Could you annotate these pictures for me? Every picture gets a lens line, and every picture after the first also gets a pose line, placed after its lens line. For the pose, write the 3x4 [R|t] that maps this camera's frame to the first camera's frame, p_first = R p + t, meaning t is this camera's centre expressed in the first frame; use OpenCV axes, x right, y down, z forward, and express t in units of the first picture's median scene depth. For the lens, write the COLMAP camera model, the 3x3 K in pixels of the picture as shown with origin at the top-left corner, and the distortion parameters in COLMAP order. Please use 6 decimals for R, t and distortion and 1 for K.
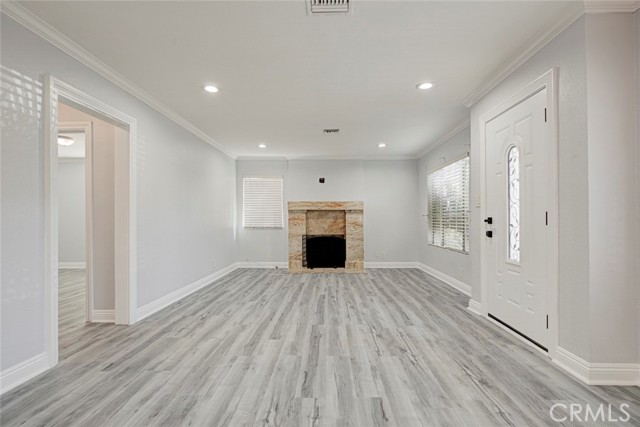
lens RADIAL K [[297.4, 0, 318.9], [0, 297.4, 212.6], [0, 0, 1]] dist [-0.002050, -0.000095]
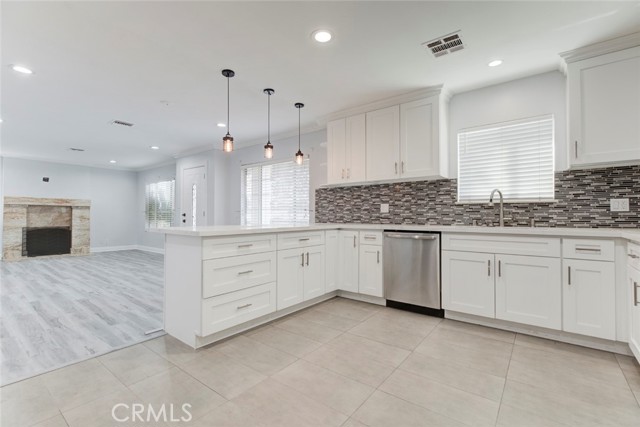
lens RADIAL K [[297.4, 0, 318.9], [0, 297.4, 212.6], [0, 0, 1]] dist [-0.002050, -0.000095]
pose [[0.589212, 0.017329, 0.807793, -0.297416], [-0.024007, 0.999704, -0.003935, -0.001471], [-0.807622, -0.017074, 0.589454, -0.532250]]
